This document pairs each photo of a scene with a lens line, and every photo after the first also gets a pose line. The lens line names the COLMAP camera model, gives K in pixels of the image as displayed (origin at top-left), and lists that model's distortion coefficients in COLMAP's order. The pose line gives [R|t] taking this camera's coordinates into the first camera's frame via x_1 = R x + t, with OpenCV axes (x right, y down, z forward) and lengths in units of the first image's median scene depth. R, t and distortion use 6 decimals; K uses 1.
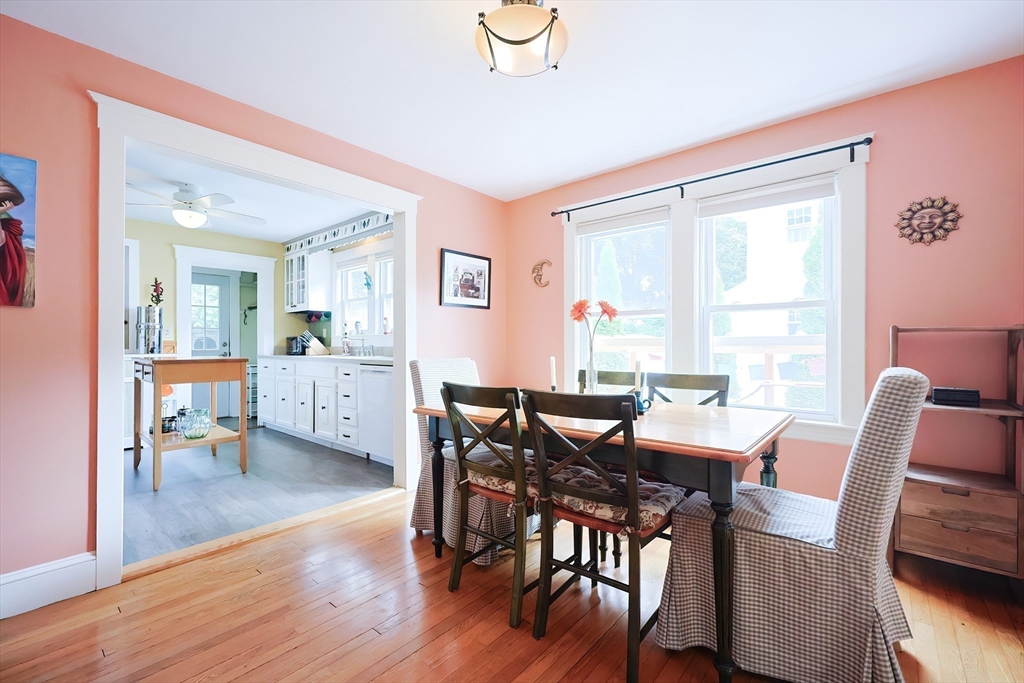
lens RADIAL K [[438.2, 0, 519.0], [0, 438.2, 336.6], [0, 0, 1]] dist [0.001472, -0.000386]
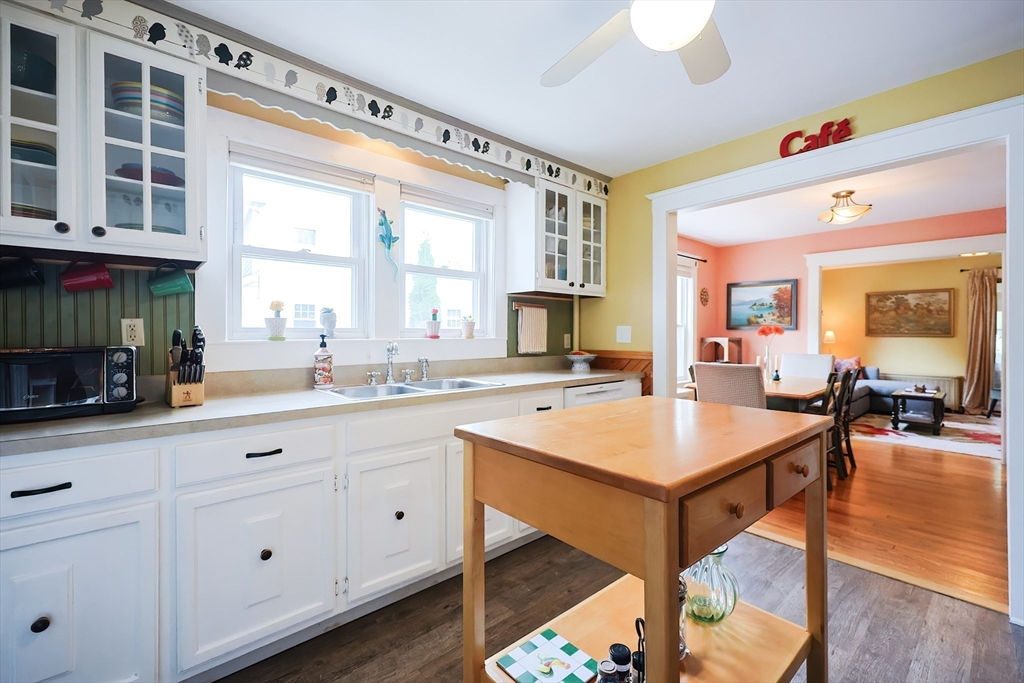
lens RADIAL K [[438.2, 0, 511.8], [0, 438.2, 334.9], [0, 0, 1]] dist [0.001472, -0.000386]
pose [[0.149644, -0.000427, 0.988740, -0.860453], [-0.016189, 0.999865, 0.002882, -0.014133], [-0.988607, -0.016438, 0.149617, 0.830507]]
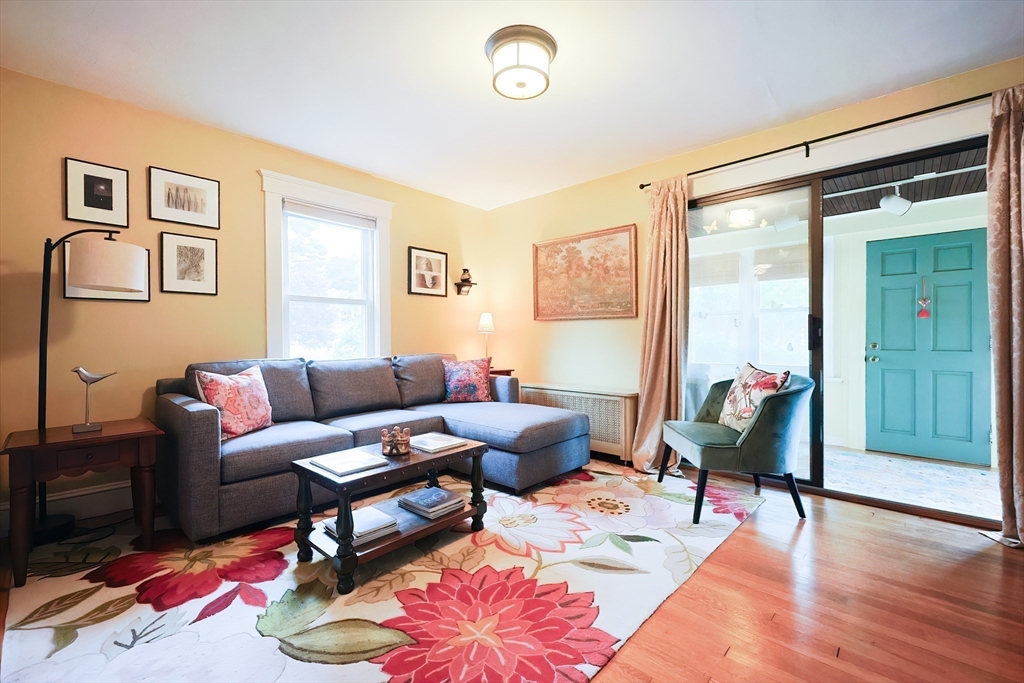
lens RADIAL K [[438.2, 0, 515.1], [0, 438.2, 338.8], [0, 0, 1]] dist [0.001472, -0.000386]
pose [[0.034779, -0.002104, 0.999393, 0.041292], [-0.008689, 0.999959, 0.002408, 0.011096], [-0.999357, -0.008767, 0.034759, -0.230293]]
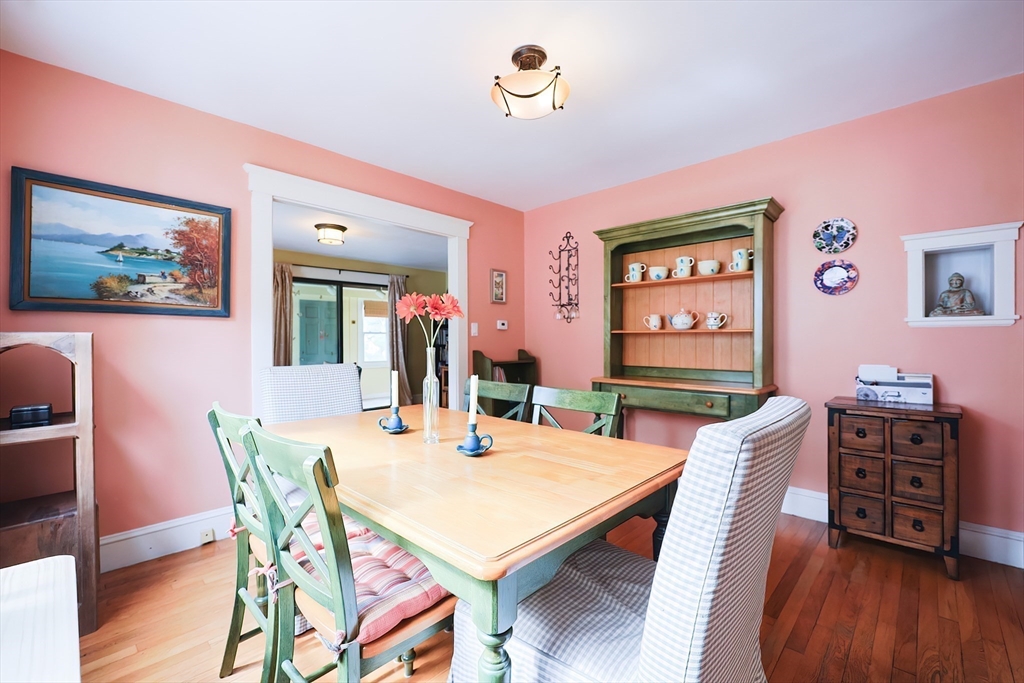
lens RADIAL K [[438.2, 0, 517.9], [0, 438.2, 339.8], [0, 0, 1]] dist [0.001472, -0.000386]
pose [[-0.997888, 0.007200, 0.064560, -0.019157], [0.006147, 0.999845, -0.016496, 0.002900], [-0.064669, -0.016064, -0.997777, 0.785252]]
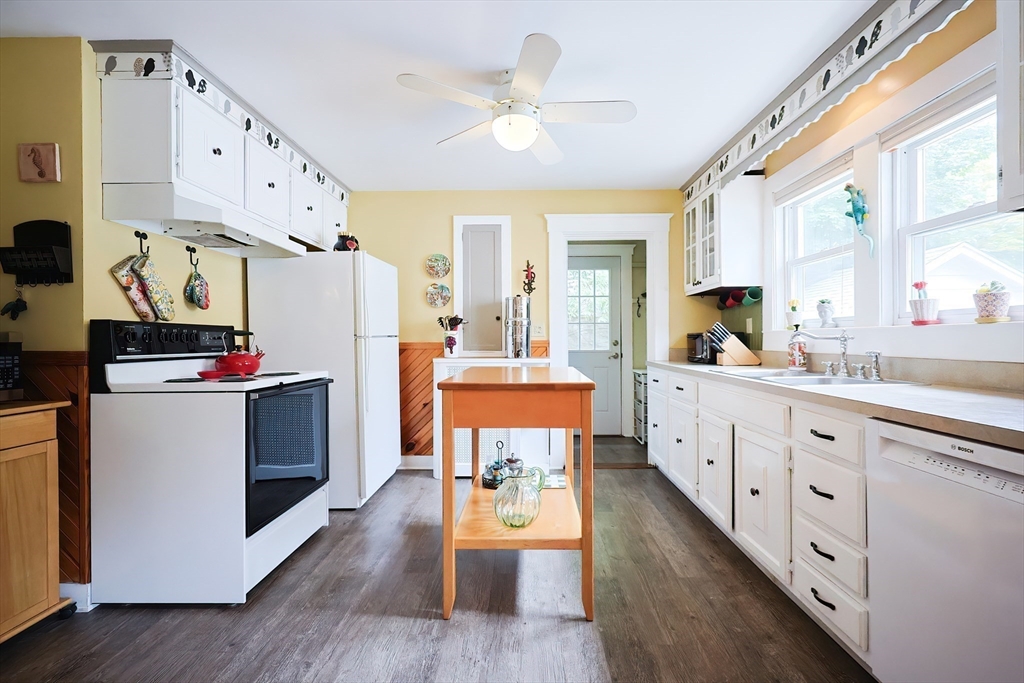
lens RADIAL K [[438.2, 0, 519.5], [0, 438.2, 343.2], [0, 0, 1]] dist [0.001472, -0.000386]
pose [[0.636705, 0.009064, -0.771054, -0.233245], [0.016662, 0.999536, 0.025509, -0.006393], [0.770927, -0.029089, 0.636258, 0.487789]]
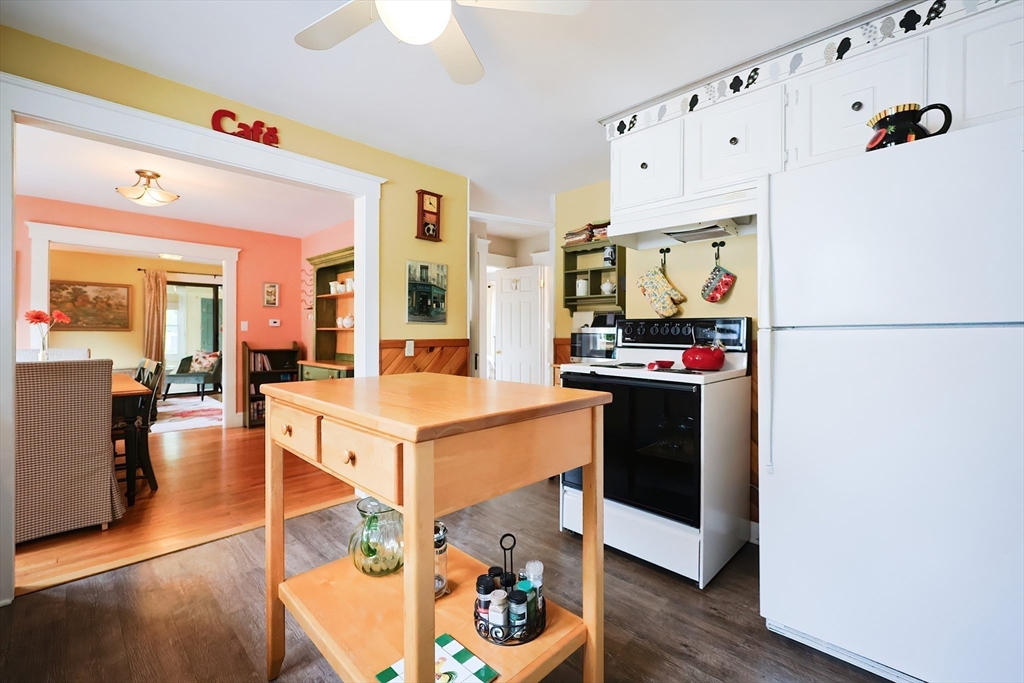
lens RADIAL K [[438.2, 0, 515.6], [0, 438.2, 335.5], [0, 0, 1]] dist [0.001472, -0.000386]
pose [[-0.997513, -0.001707, 0.070463, -0.667602], [-0.002621, 0.999914, -0.012878, 0.006713], [-0.070435, -0.013031, -0.997431, 1.055636]]
